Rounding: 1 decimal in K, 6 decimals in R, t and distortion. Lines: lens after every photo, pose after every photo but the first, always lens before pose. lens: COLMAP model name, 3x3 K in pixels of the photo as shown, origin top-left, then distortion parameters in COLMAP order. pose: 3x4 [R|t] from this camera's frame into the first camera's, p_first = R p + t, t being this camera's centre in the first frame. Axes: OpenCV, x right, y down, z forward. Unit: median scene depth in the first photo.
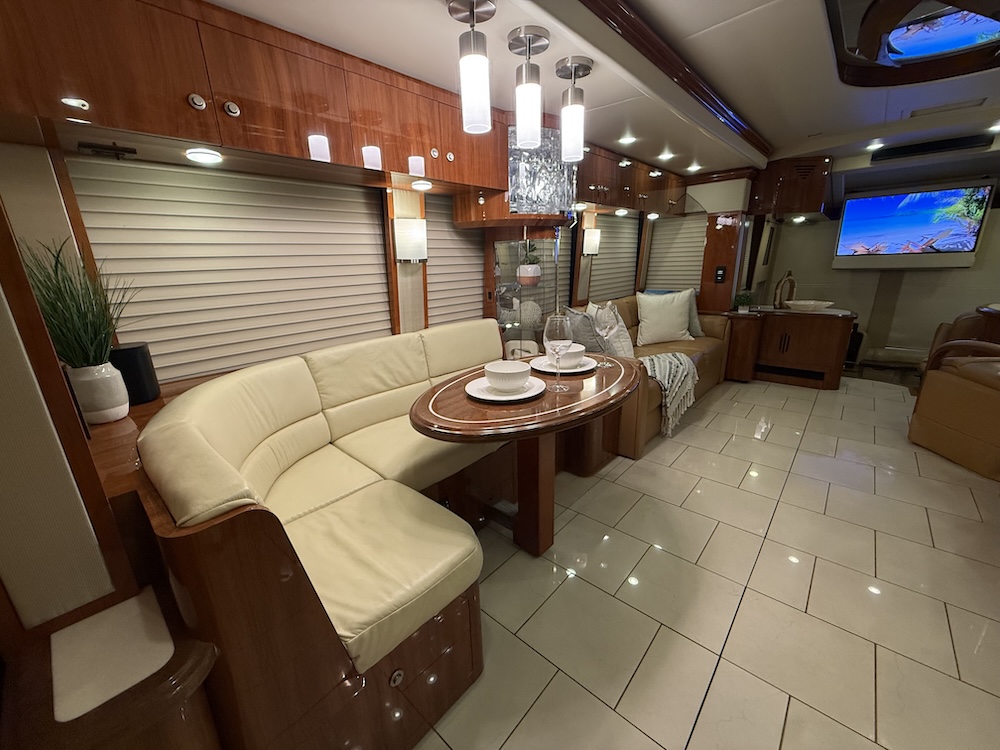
lens RADIAL K [[398.9, 0, 497.8], [0, 398.9, 376.0], [0, 0, 1]] dist [0.000451, -0.000145]
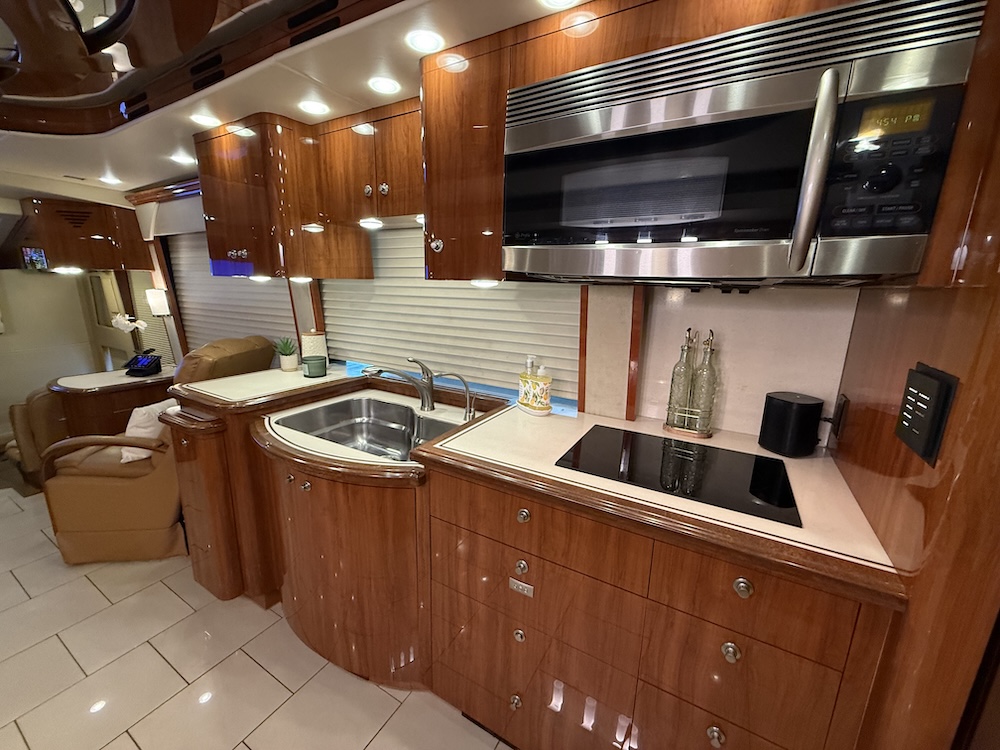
lens RADIAL K [[398.9, 0, 497.8], [0, 398.9, 376.0], [0, 0, 1]] dist [0.000451, -0.000145]
pose [[-0.200851, -0.186652, 0.961676, 0.119465], [0.260449, 0.936175, 0.236098, -0.128762], [-0.944365, 0.297888, -0.139418, 0.141231]]
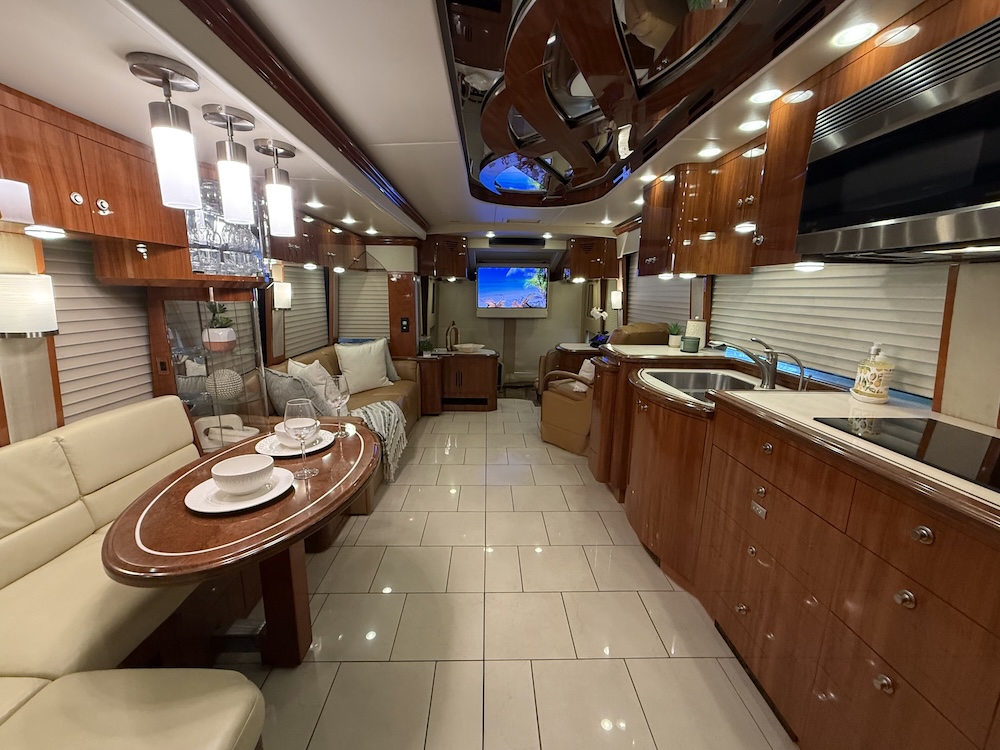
lens RADIAL K [[412.8, 0, 498.5], [0, 412.8, 375.4], [0, 0, 1]] dist [0.000221, 0.000117]
pose [[0.726932, -0.096557, 0.679887, -0.071762], [0.156107, 0.987380, -0.026682, -0.045538], [-0.668731, 0.125531, 0.732831, -0.024240]]
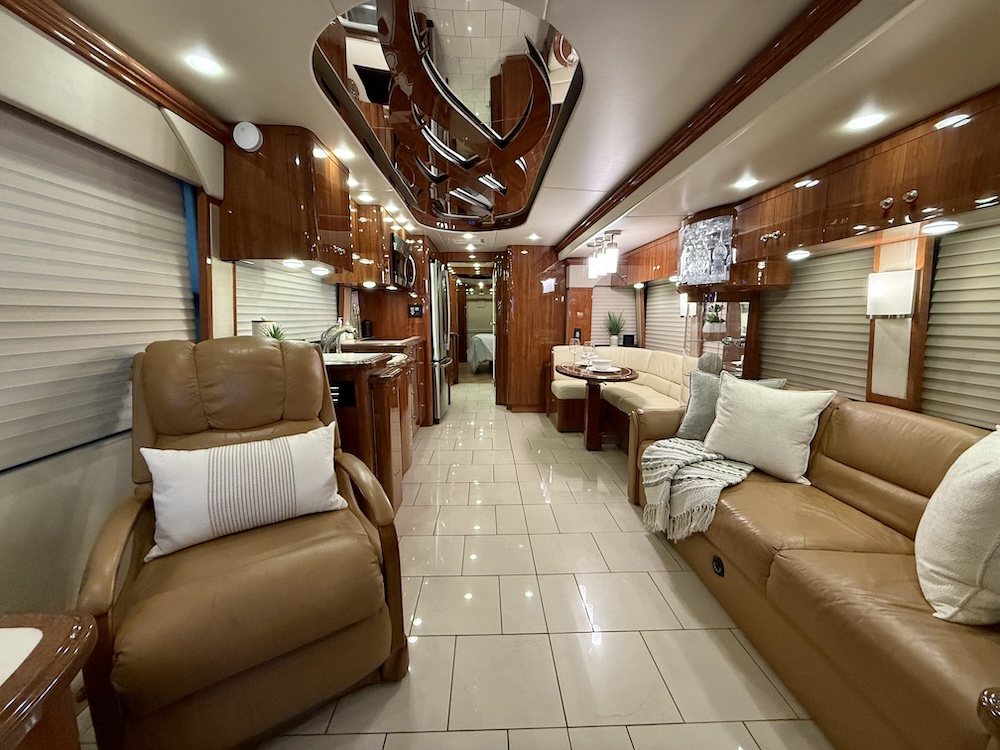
lens RADIAL K [[398.9, 0, 497.8], [0, 398.9, 376.0], [0, 0, 1]] dist [0.000451, -0.000145]
pose [[-0.722219, 0.137443, -0.677871, 1.015455], [-0.171126, 0.914081, 0.367658, -0.343951], [0.670161, 0.381531, -0.636647, 1.032527]]
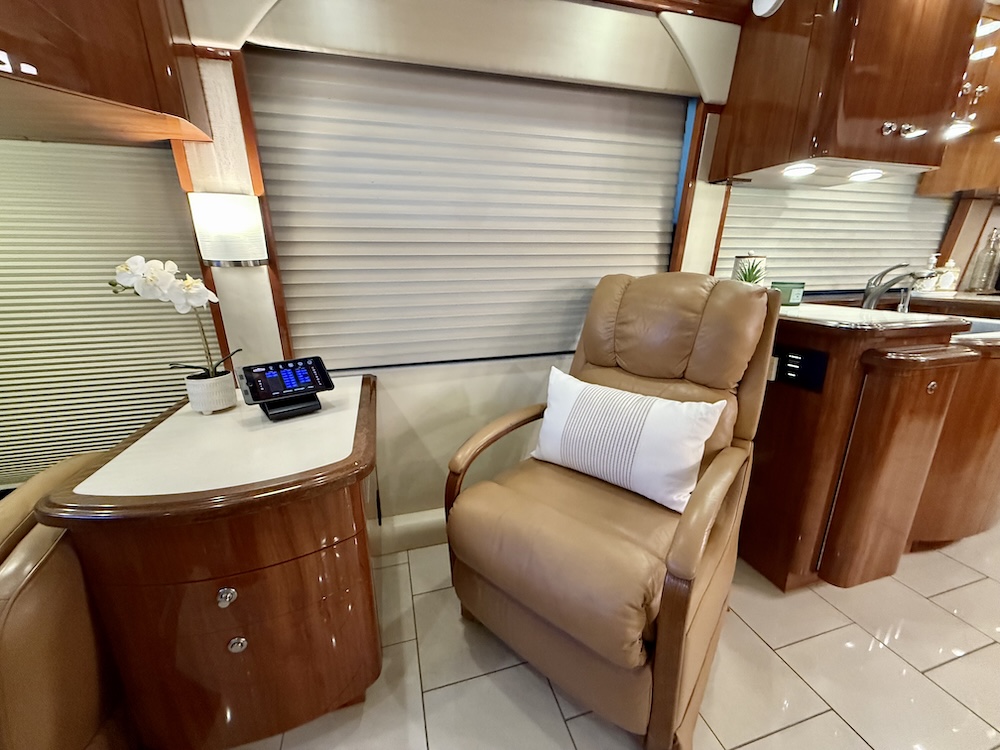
lens RADIAL K [[398.9, 0, 497.8], [0, 398.9, 376.0], [0, 0, 1]] dist [0.000451, -0.000145]
pose [[-0.846014, -0.108932, 0.521914, 0.825113], [0.183423, 0.859685, 0.476757, -0.294657], [-0.500616, 0.499074, -0.707325, 0.935435]]
